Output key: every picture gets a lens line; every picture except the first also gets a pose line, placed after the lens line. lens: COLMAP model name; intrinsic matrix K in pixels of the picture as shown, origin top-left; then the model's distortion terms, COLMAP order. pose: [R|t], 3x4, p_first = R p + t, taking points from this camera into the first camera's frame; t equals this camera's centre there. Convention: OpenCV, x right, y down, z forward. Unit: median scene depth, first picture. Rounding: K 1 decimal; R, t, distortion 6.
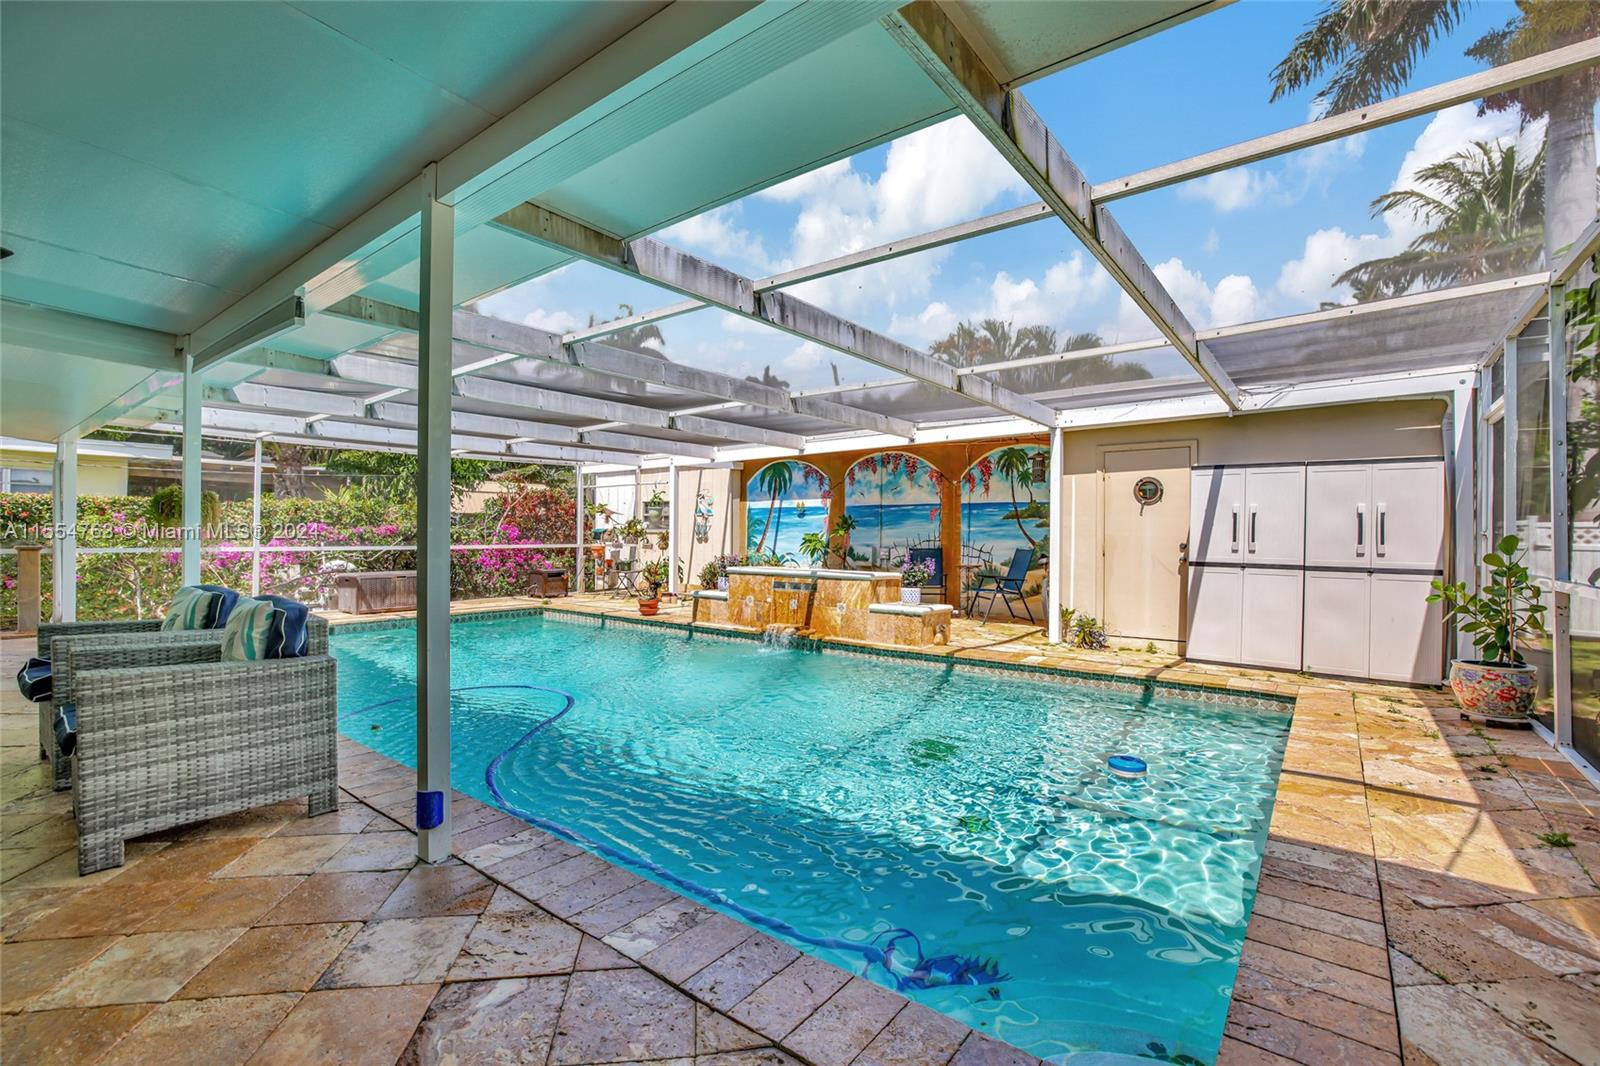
lens RADIAL K [[713.4, 0, 792.1], [0, 713.4, 526.3], [0, 0, 1]] dist [-0.050736, 0.023287]
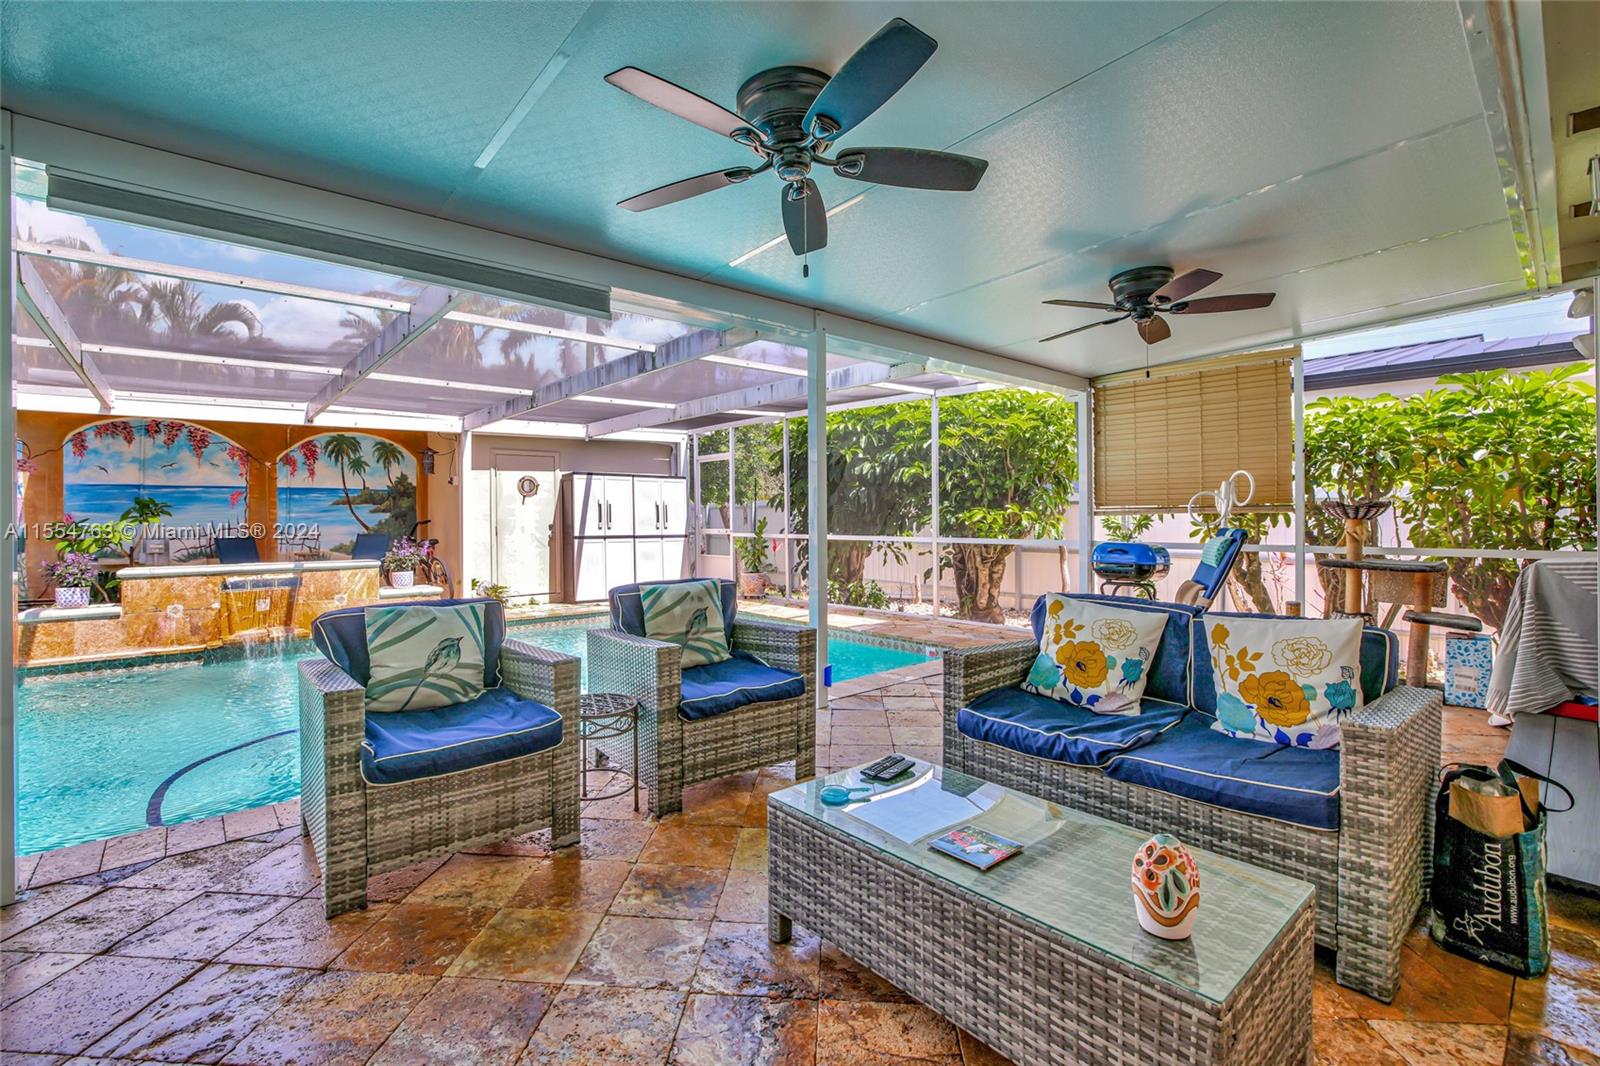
lens RADIAL K [[713.4, 0, 792.1], [0, 713.4, 526.3], [0, 0, 1]] dist [-0.050736, 0.023287]
pose [[0.194621, -0.021295, 0.980647, -0.527916], [-0.002035, 0.999753, 0.022114, -0.003061], [-0.980876, -0.006300, 0.194530, 0.171197]]
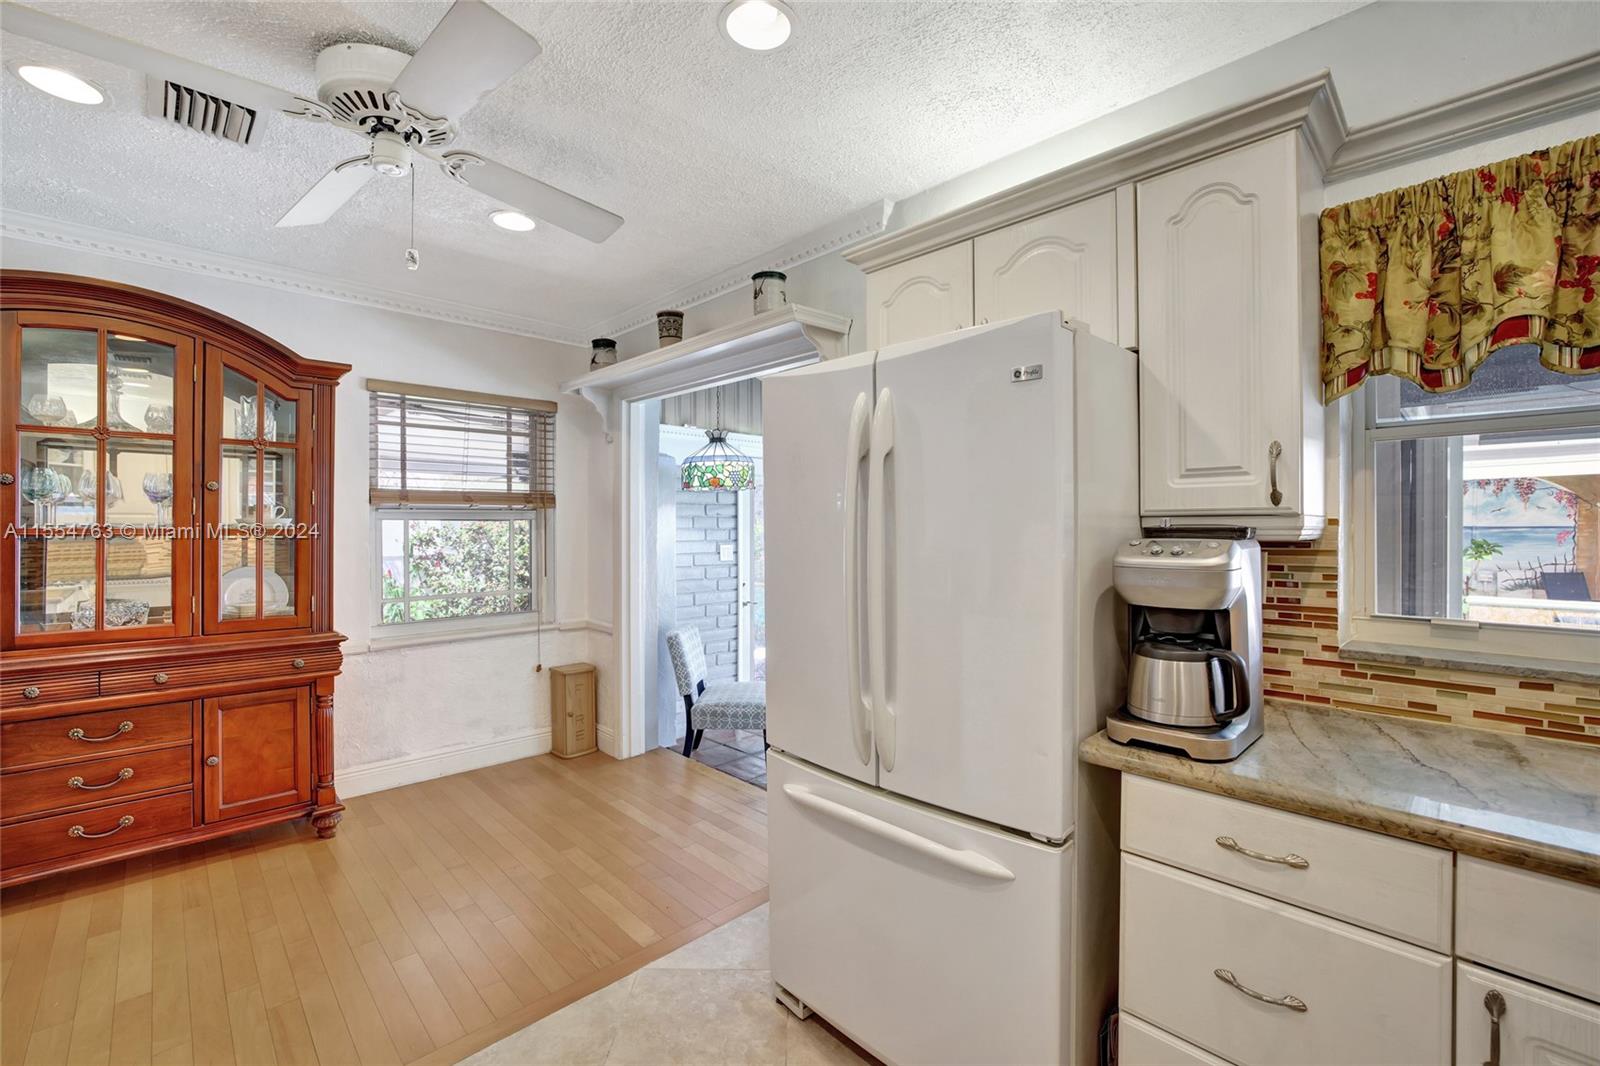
lens RADIAL K [[669.3, 0, 796.0], [0, 669.3, 520.8], [0, 0, 1]] dist [-0.008147, 0.000382]
pose [[0.989596, -0.006920, -0.143709, -0.737157], [0.007072, 0.999975, 0.000547, -0.049028], [0.143702, -0.001557, 0.989620, -0.048518]]
